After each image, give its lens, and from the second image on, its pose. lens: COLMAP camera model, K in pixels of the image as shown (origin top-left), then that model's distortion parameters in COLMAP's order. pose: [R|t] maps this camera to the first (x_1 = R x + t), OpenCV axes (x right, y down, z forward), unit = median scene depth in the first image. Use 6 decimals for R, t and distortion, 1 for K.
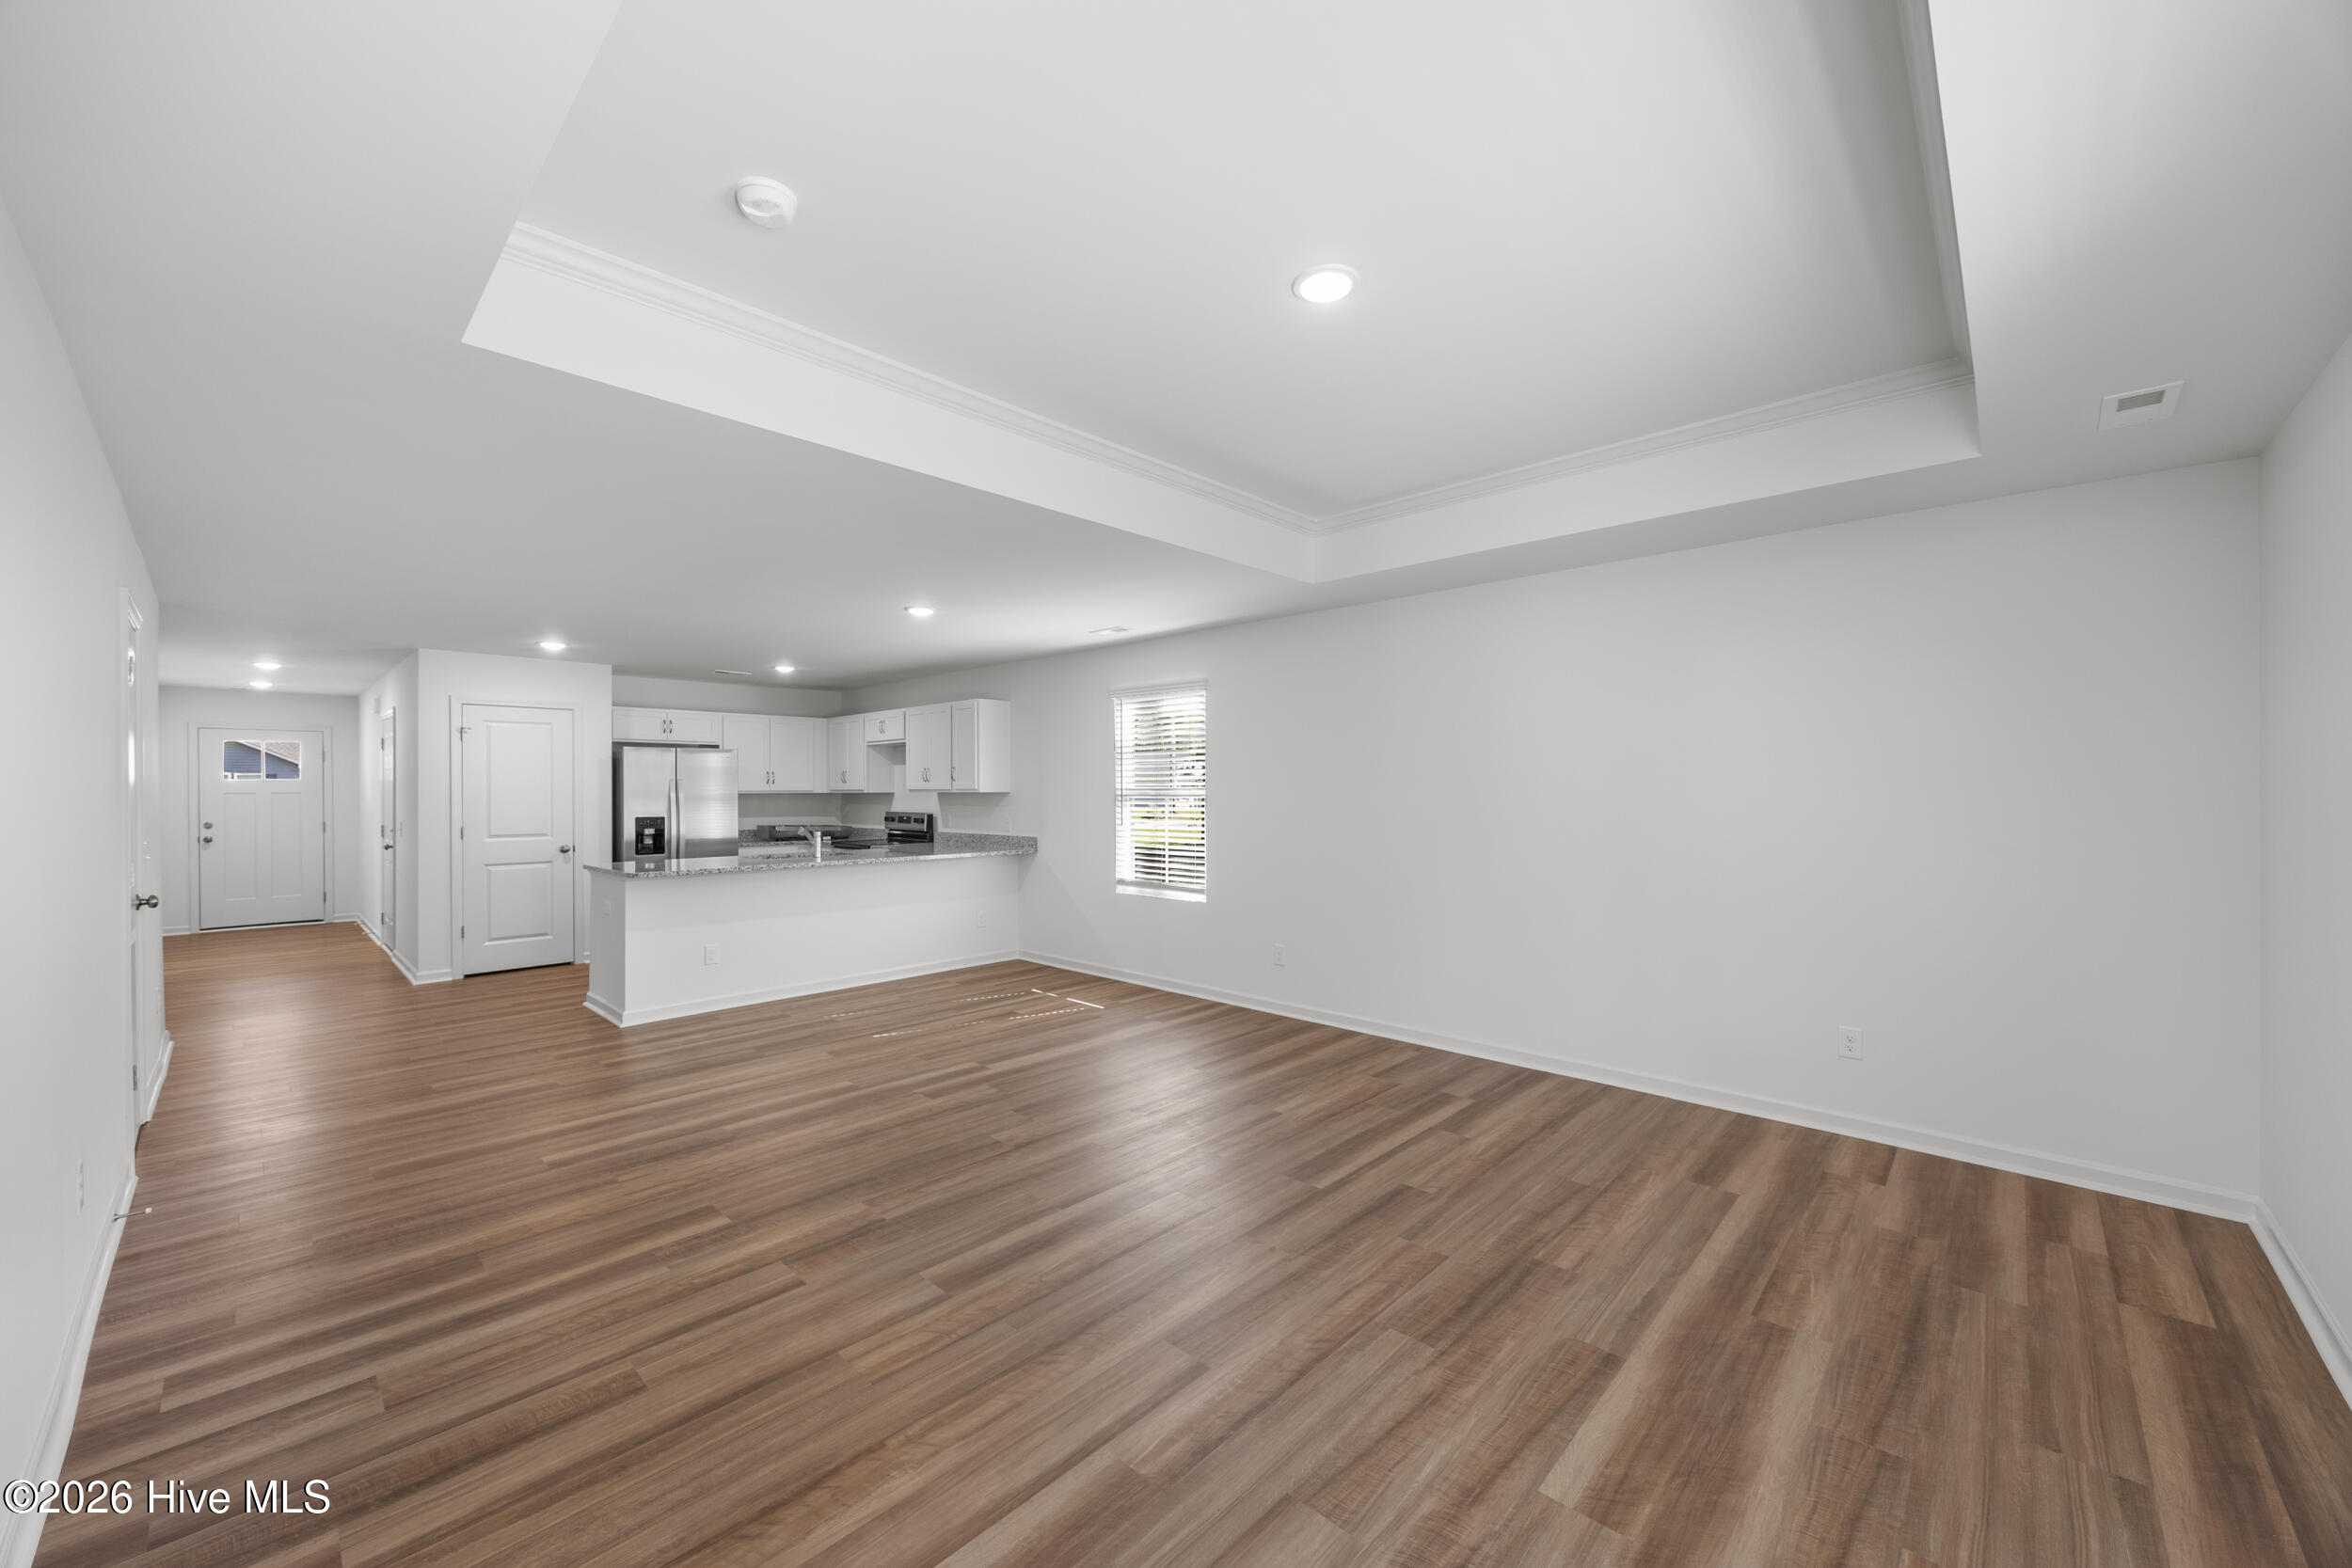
lens RADIAL K [[893.4, 0, 1174.6], [0, 893.4, 788.9], [0, 0, 1]] dist [-0.002229, 0.000006]
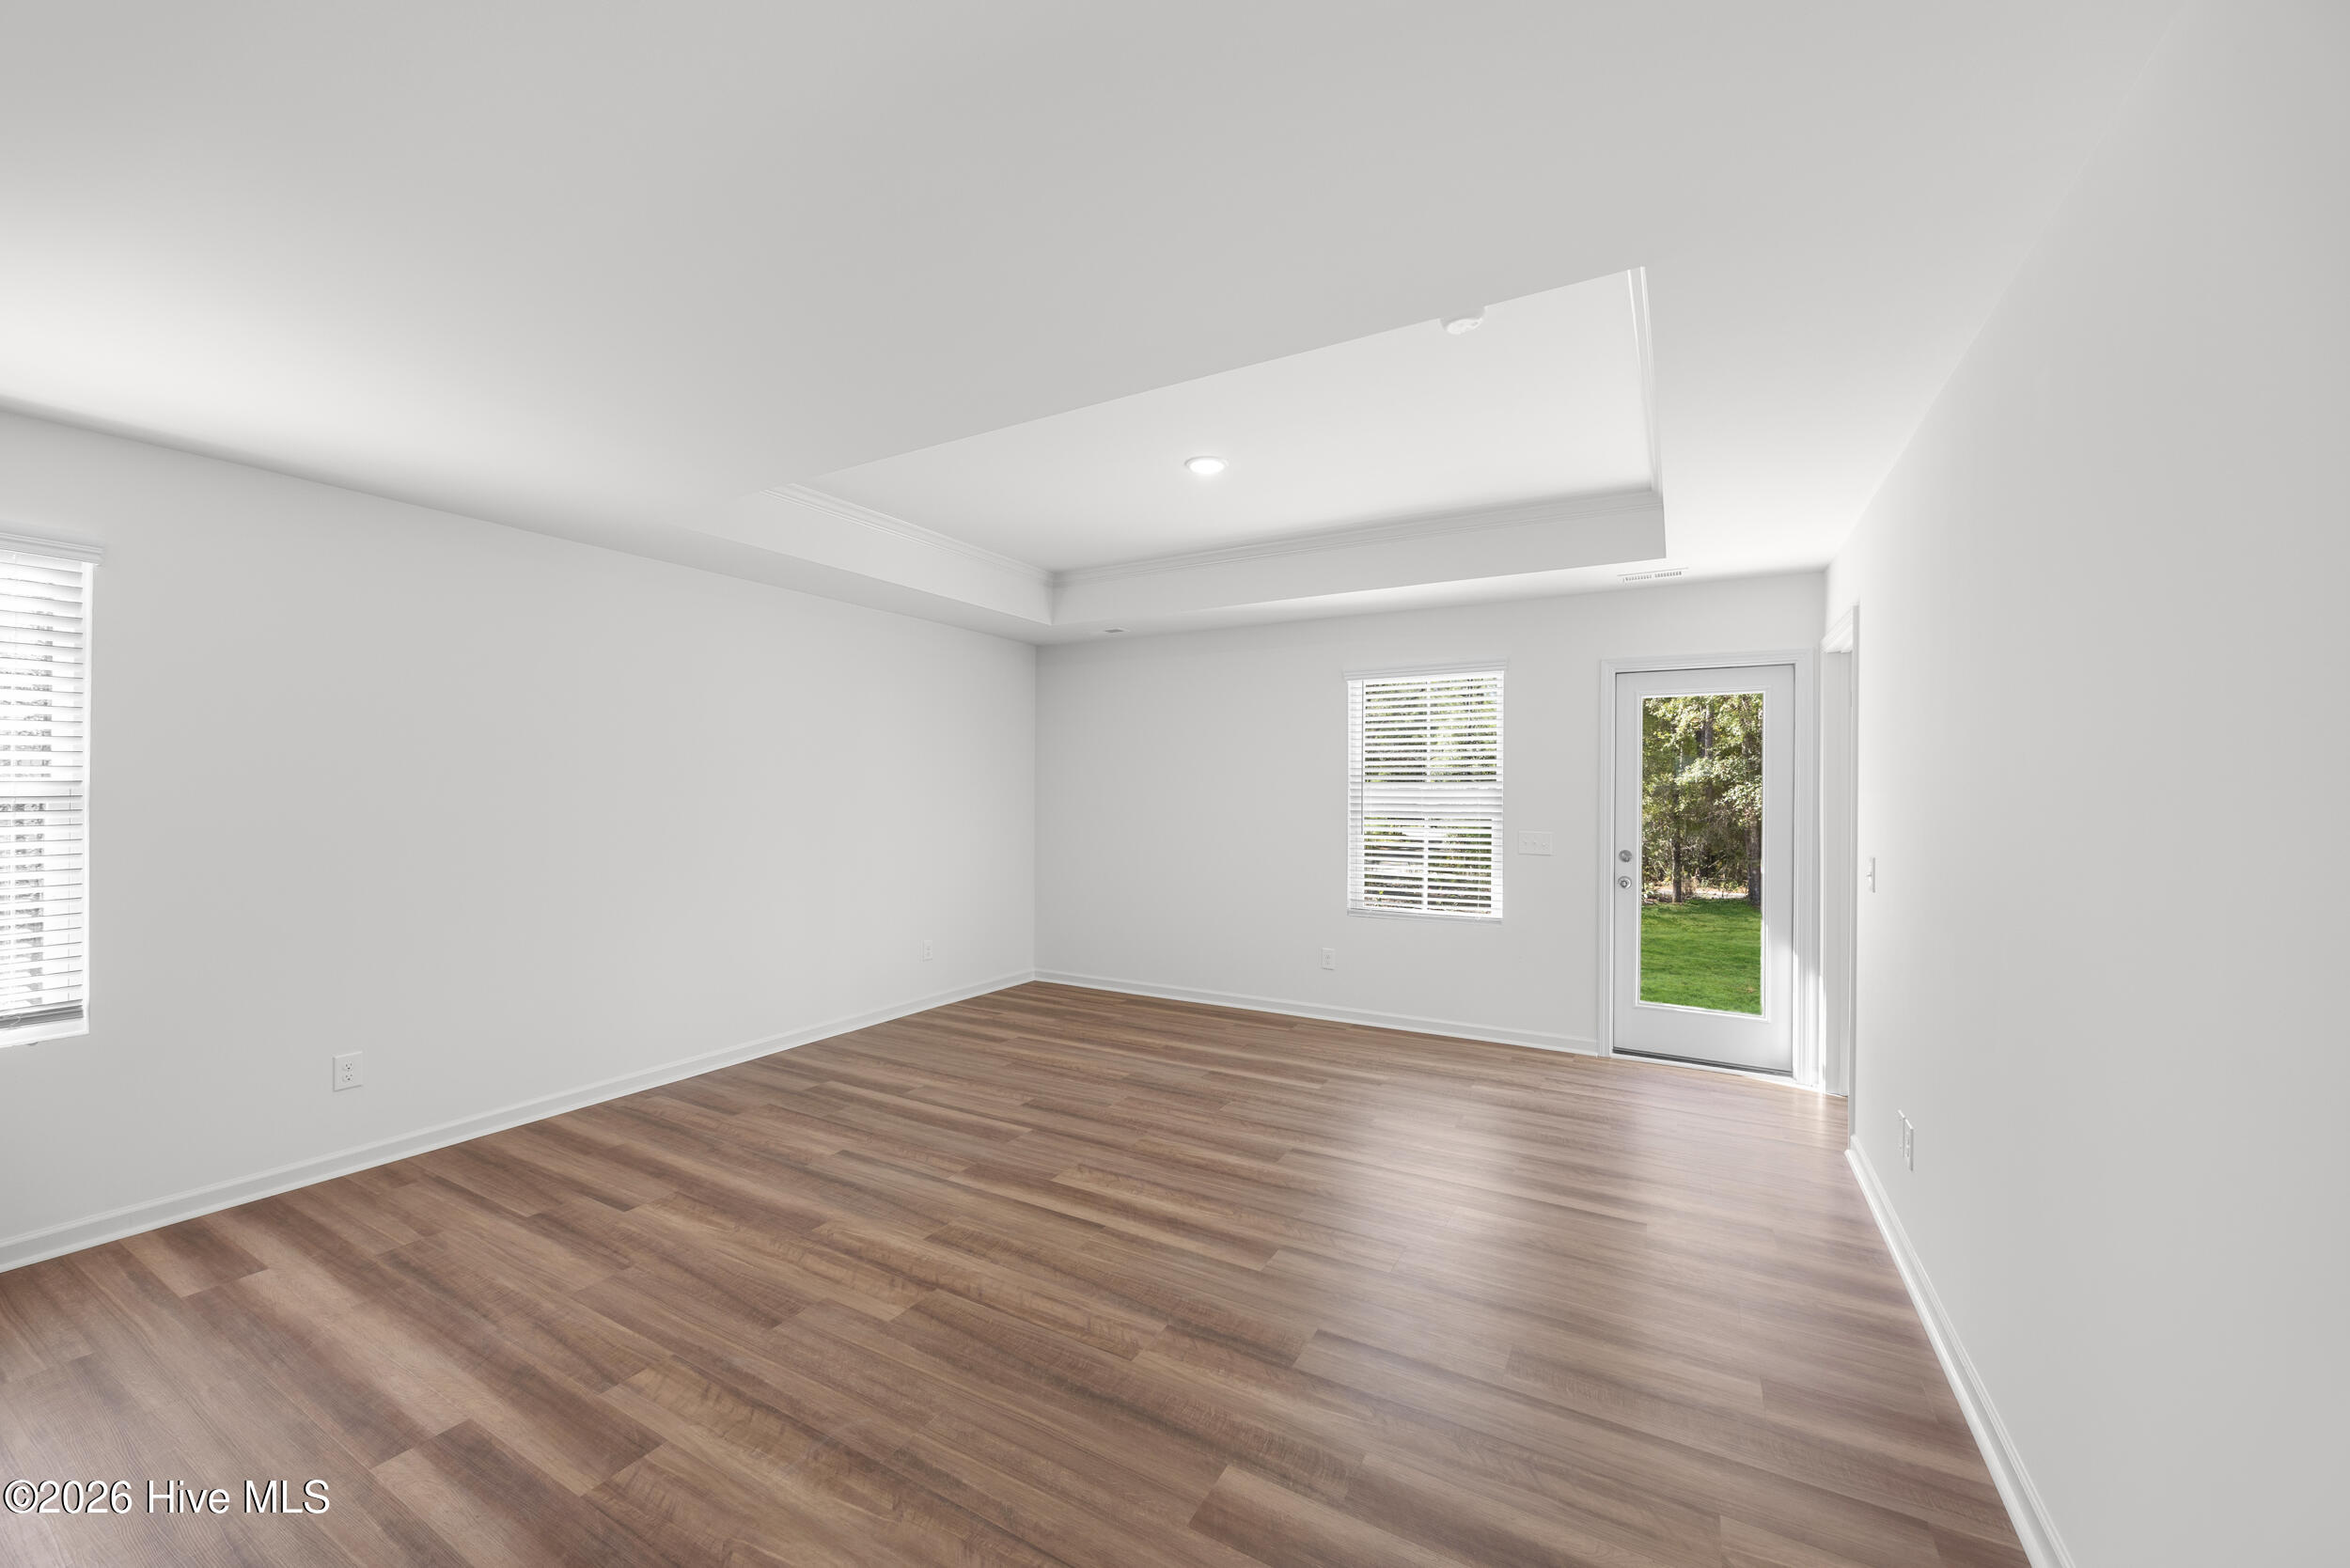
lens RADIAL K [[892.7, 0, 1173.6], [0, 892.7, 788.9], [0, 0, 1]] dist [-0.002229, 0.000006]
pose [[-0.237316, 0.004634, 0.971422, -0.744493], [-0.005997, 0.999963, -0.006235, 0.004085], [-0.971414, -0.007305, -0.237279, 0.801206]]
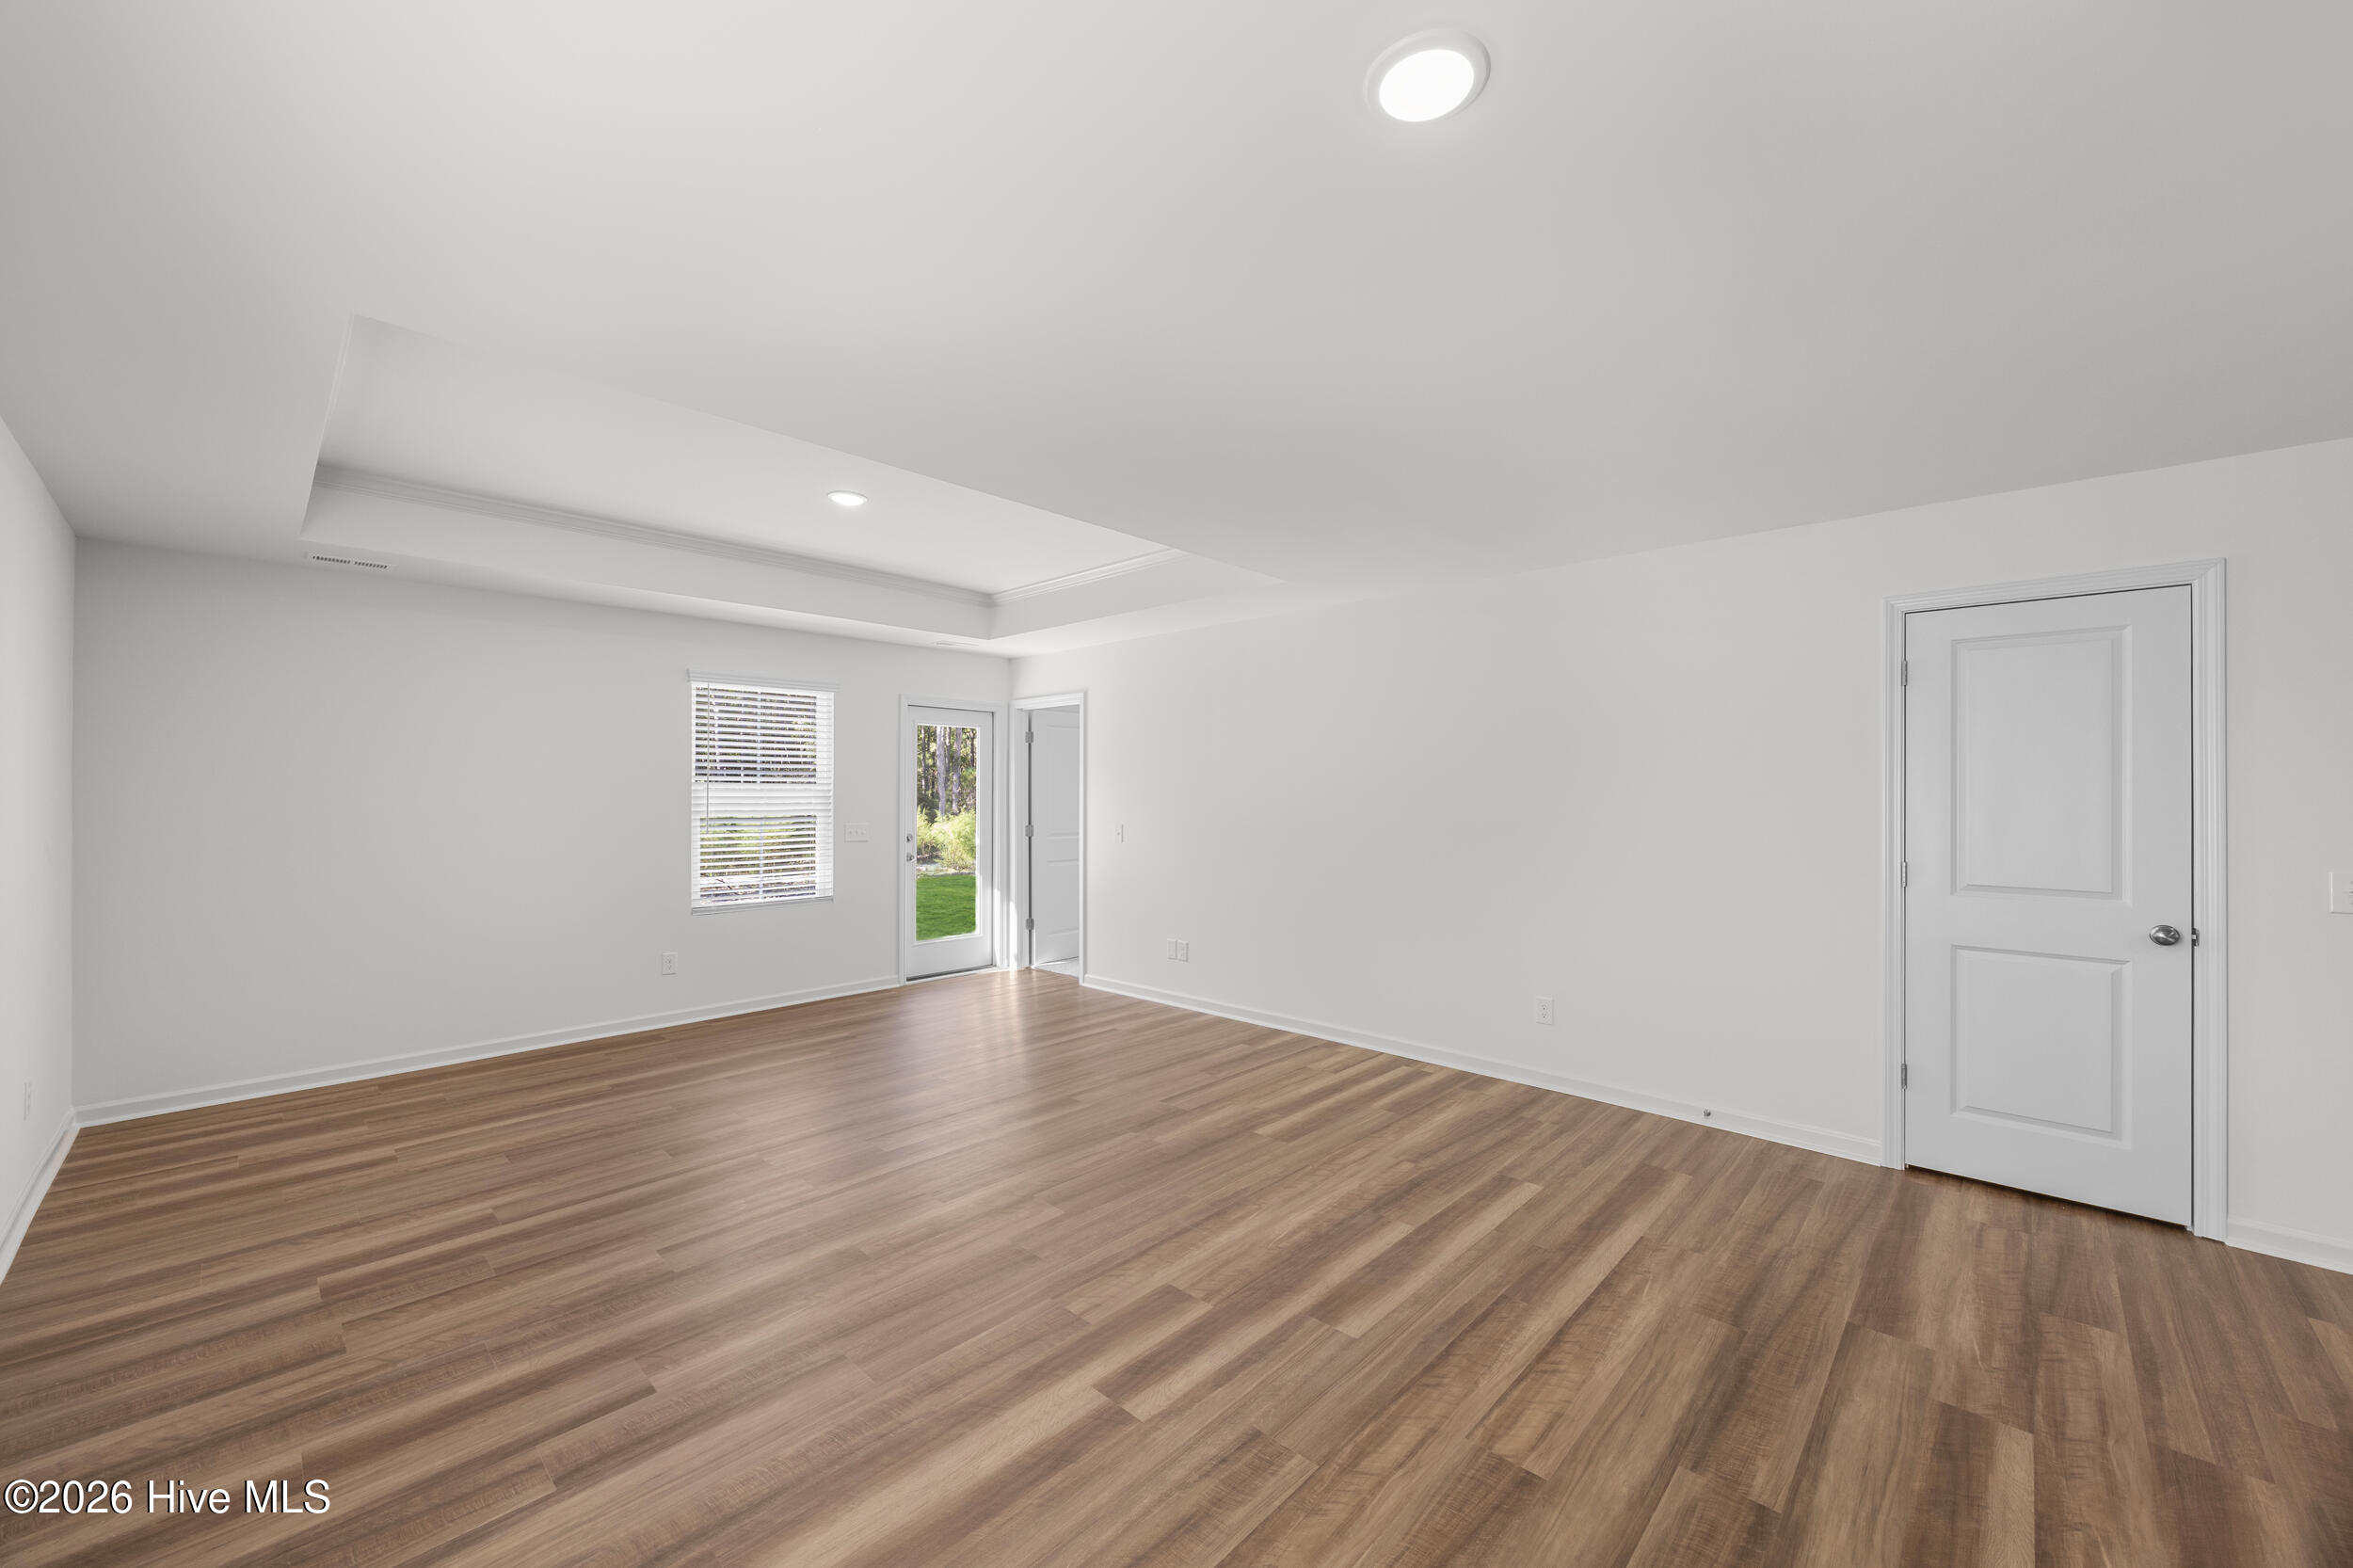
lens RADIAL K [[893.8, 0, 1175.1], [0, 893.8, 788.9], [0, 0, 1]] dist [-0.002229, 0.000006]
pose [[-0.999999, 0.000371, 0.001546, -0.260258], [0.000361, 0.999978, -0.006674, 0.002679], [-0.001548, -0.006673, -0.999977, 1.532198]]
